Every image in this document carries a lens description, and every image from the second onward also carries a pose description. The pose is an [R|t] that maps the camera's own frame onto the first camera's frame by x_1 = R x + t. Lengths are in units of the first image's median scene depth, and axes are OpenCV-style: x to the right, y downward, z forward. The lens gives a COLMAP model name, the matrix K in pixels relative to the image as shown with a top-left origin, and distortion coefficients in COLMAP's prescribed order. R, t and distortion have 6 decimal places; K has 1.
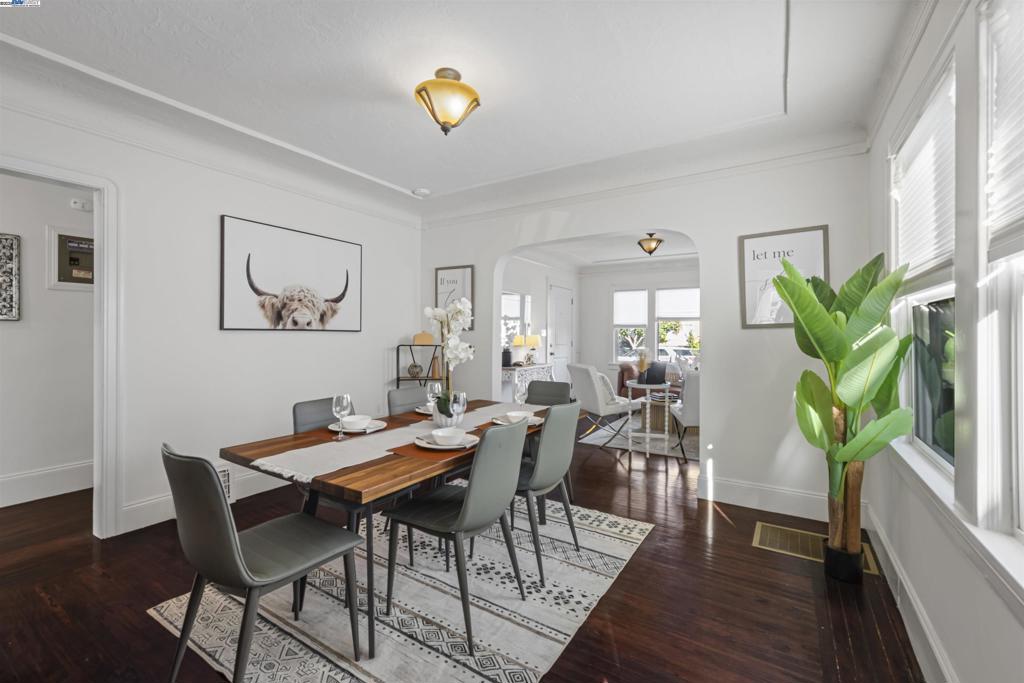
lens RADIAL K [[437.6, 0, 504.2], [0, 437.6, 331.5], [0, 0, 1]] dist [-0.000095, 0.000097]
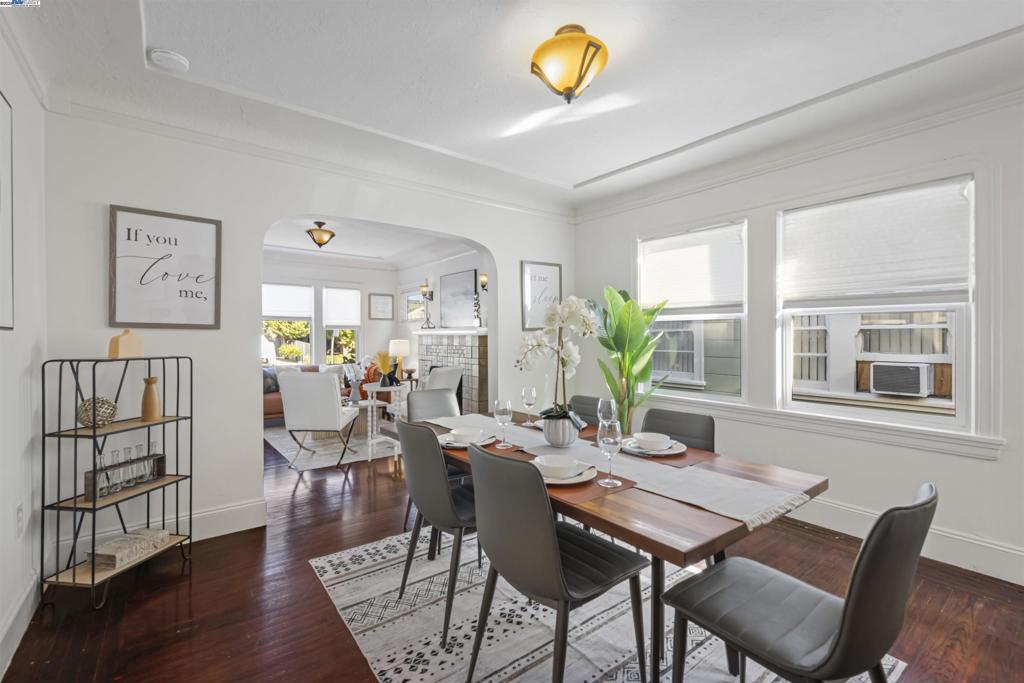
lens RADIAL K [[437.6, 0, 504.2], [0, 437.6, 331.5], [0, 0, 1]] dist [-0.000095, 0.000097]
pose [[0.339512, 0.004037, 0.940593, -0.474247], [-0.005516, 0.999982, -0.002301, -0.003912], [-0.940586, -0.004408, 0.339528, 0.422309]]
